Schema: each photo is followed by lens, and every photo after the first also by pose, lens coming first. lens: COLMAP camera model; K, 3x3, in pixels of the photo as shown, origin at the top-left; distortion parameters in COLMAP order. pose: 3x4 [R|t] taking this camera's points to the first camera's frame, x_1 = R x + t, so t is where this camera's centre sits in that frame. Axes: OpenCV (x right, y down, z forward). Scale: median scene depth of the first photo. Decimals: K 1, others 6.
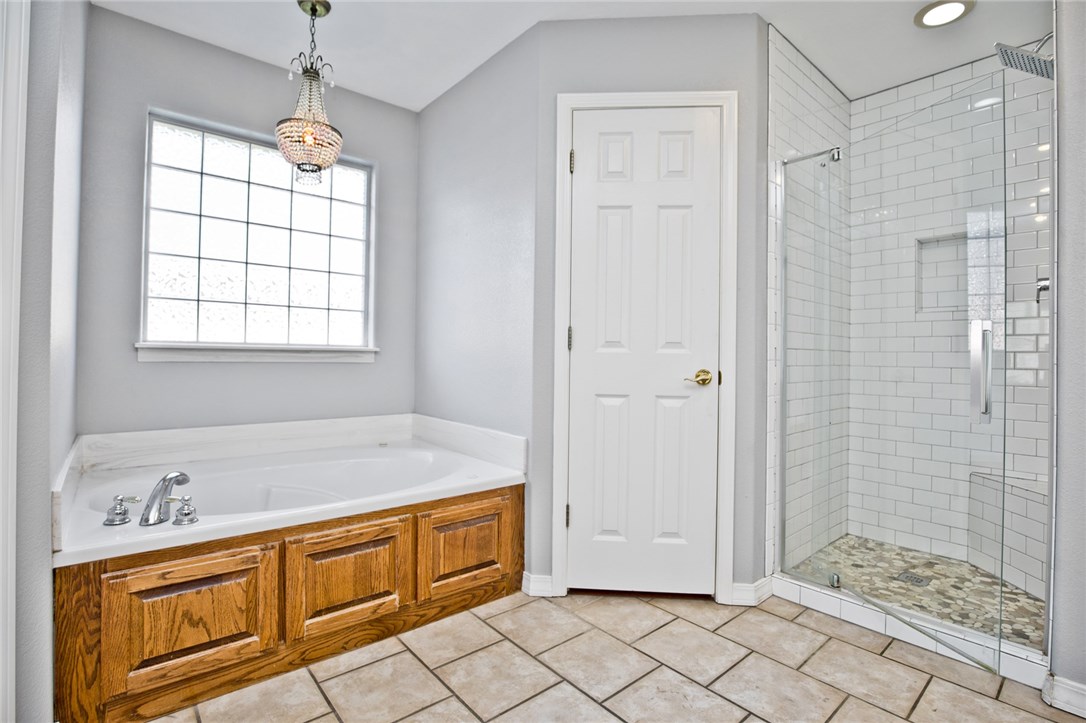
lens RADIAL K [[504.8, 0, 545.8], [0, 504.8, 356.3], [0, 0, 1]] dist [-0.026801, 0.001172]
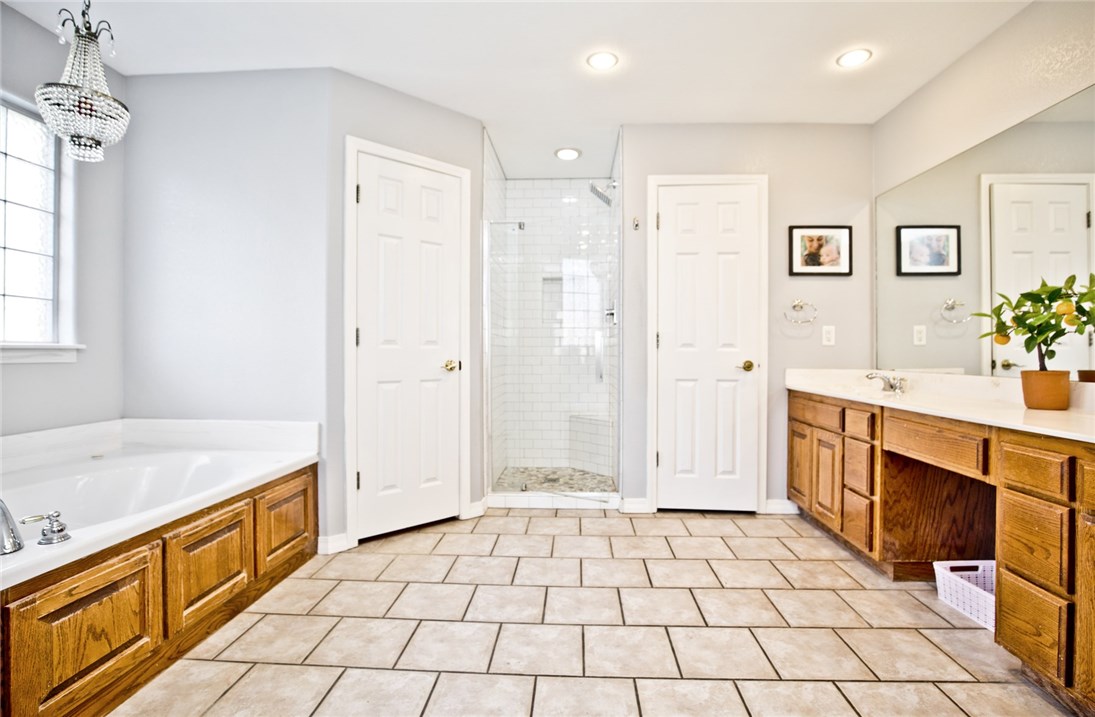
lens RADIAL K [[506.5, 0, 548.2], [0, 506.5, 357.3], [0, 0, 1]] dist [-0.039302, 0.009854]
pose [[0.687490, -0.019377, 0.725936, -0.602053], [0.007603, 0.999781, 0.019487, -0.008272], [-0.726154, -0.007878, 0.687487, -0.212540]]
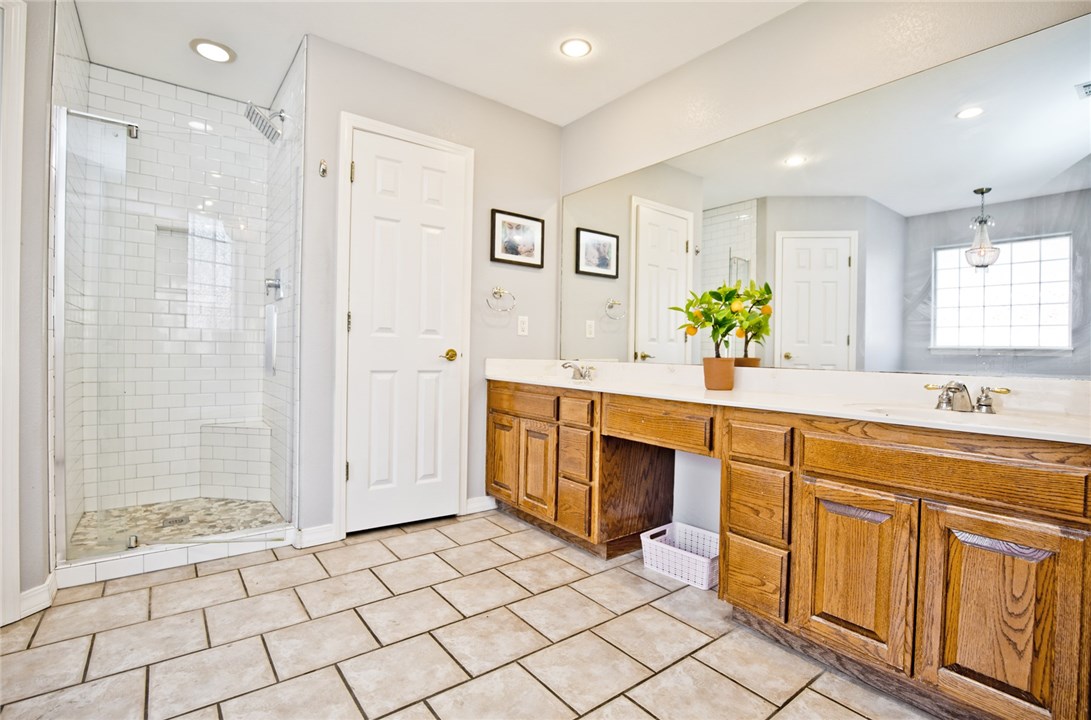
lens RADIAL K [[509.1, 0, 546.7], [0, 509.1, 357.4], [0, 0, 1]] dist [-0.030466, 0.003992]
pose [[0.044773, -0.023296, 0.998726, -0.446695], [-0.018723, 0.999533, 0.024154, 0.022144], [-0.998822, -0.019781, 0.044316, 0.096488]]
